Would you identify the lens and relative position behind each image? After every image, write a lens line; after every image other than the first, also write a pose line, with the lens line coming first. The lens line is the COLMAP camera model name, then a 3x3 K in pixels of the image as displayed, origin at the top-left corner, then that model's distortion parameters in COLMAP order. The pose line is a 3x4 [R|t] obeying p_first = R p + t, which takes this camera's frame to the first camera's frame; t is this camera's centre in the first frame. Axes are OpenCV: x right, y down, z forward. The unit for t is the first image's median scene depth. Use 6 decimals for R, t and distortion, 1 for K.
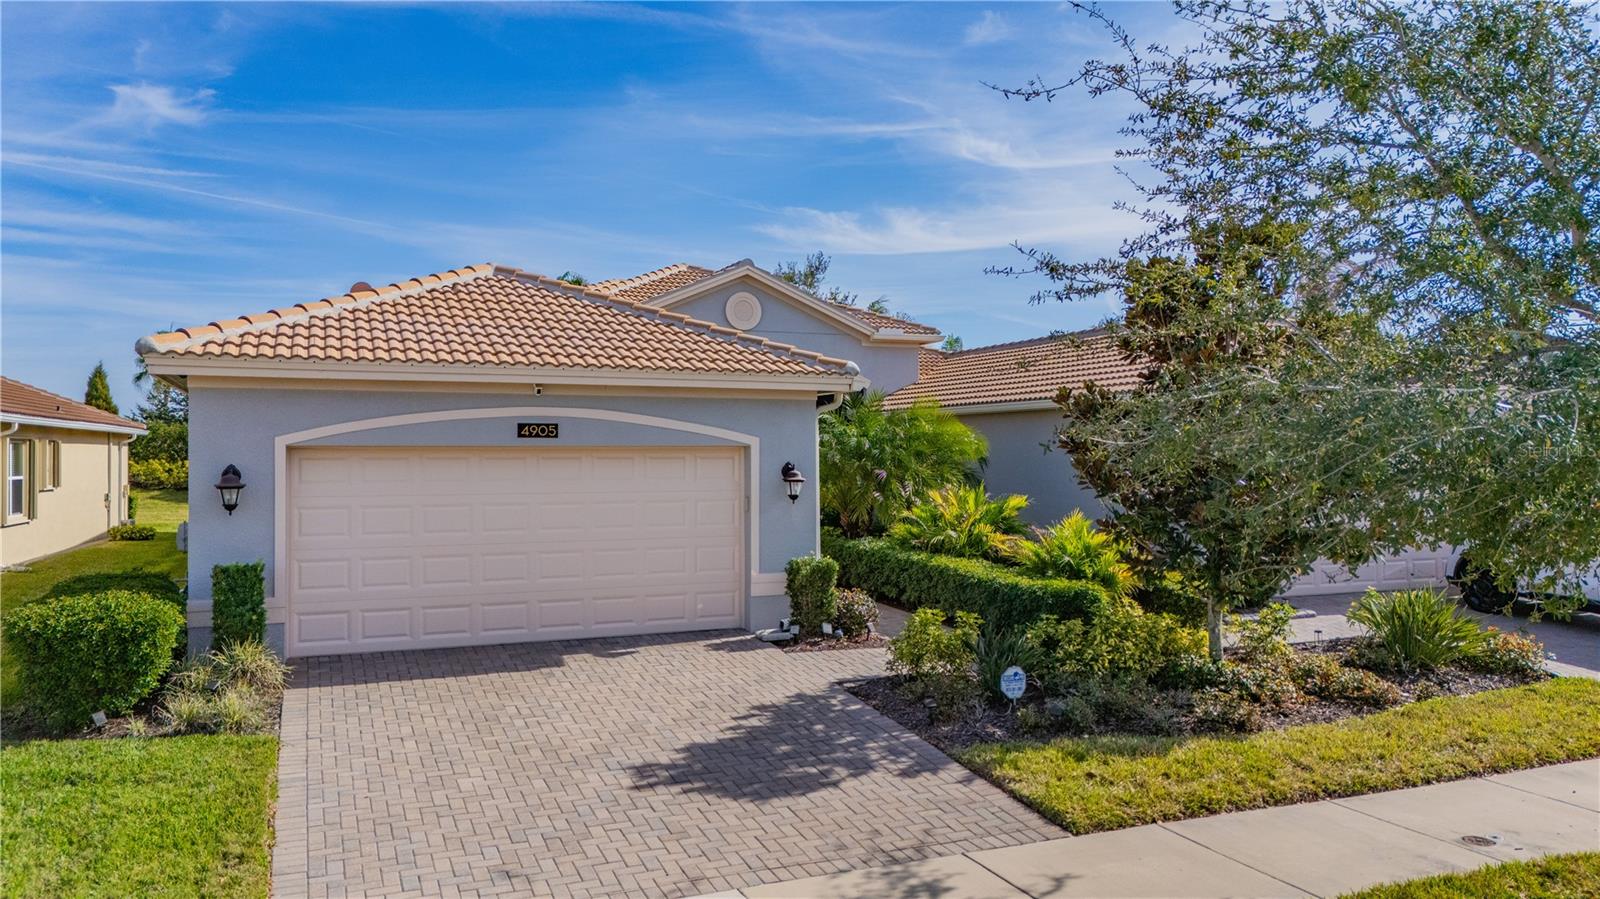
lens RADIAL K [[1167.4, 0, 797.8], [0, 1167.4, 451.7], [0, 0, 1]] dist [0.026496, -0.024192]
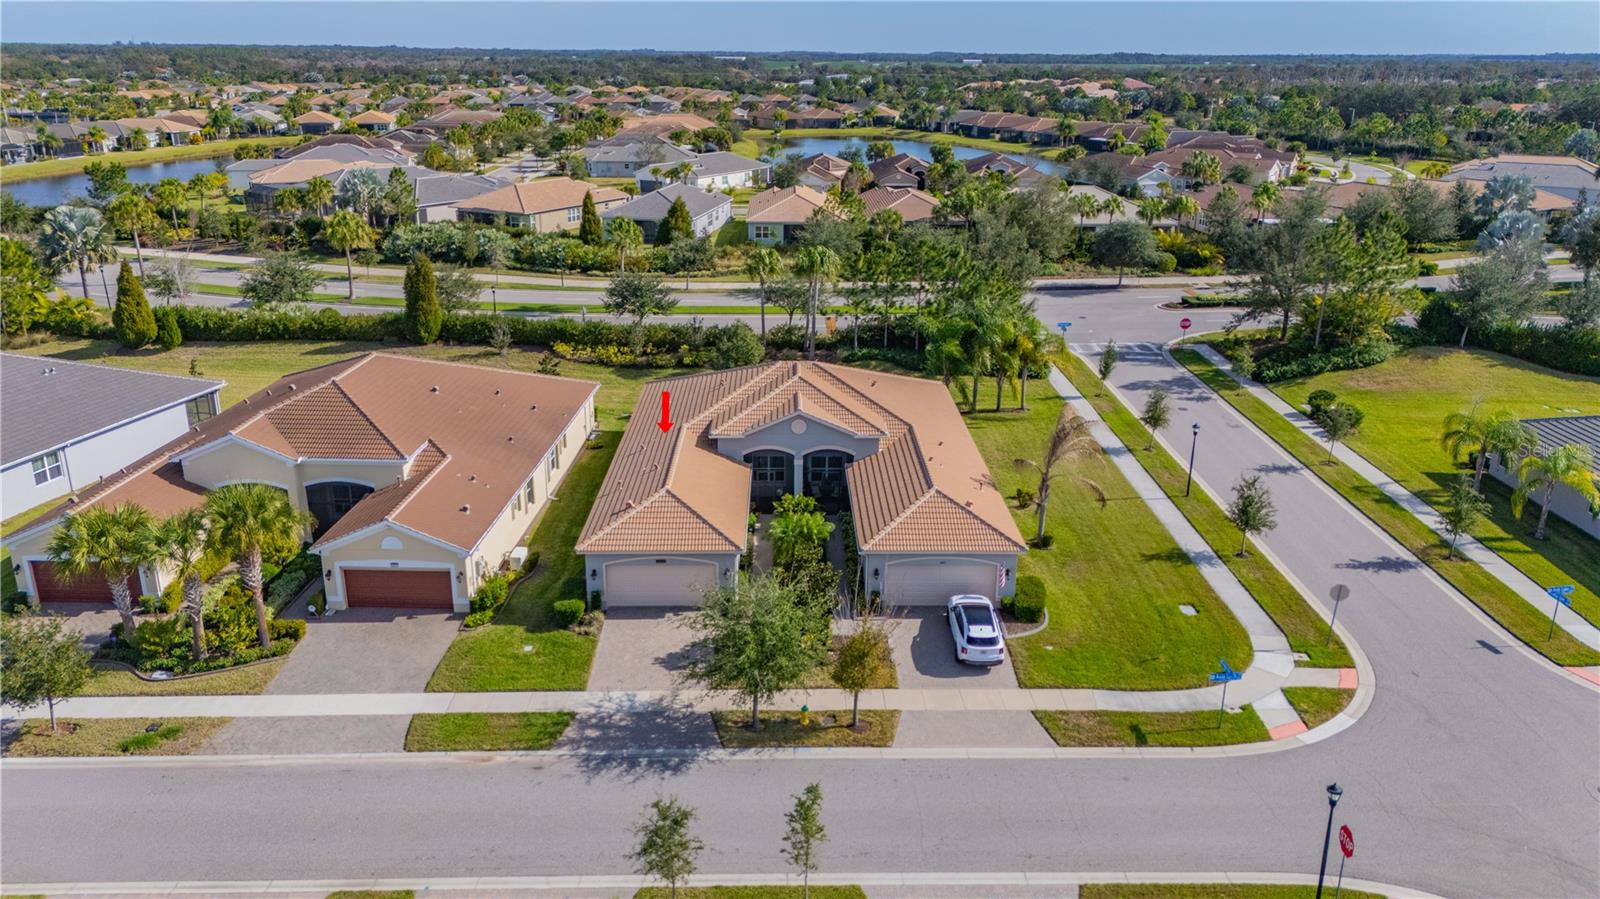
lens RADIAL K [[1167.4, 0, 812.8], [0, 1167.4, 441.7], [0, 0, 1]] dist [0.026496, -0.024192]
pose [[0.934495, 0.123752, -0.333773, 1.880376], [-0.011217, 0.947399, 0.319859, -2.047080], [0.355799, -0.295163, 0.886728, -2.742231]]
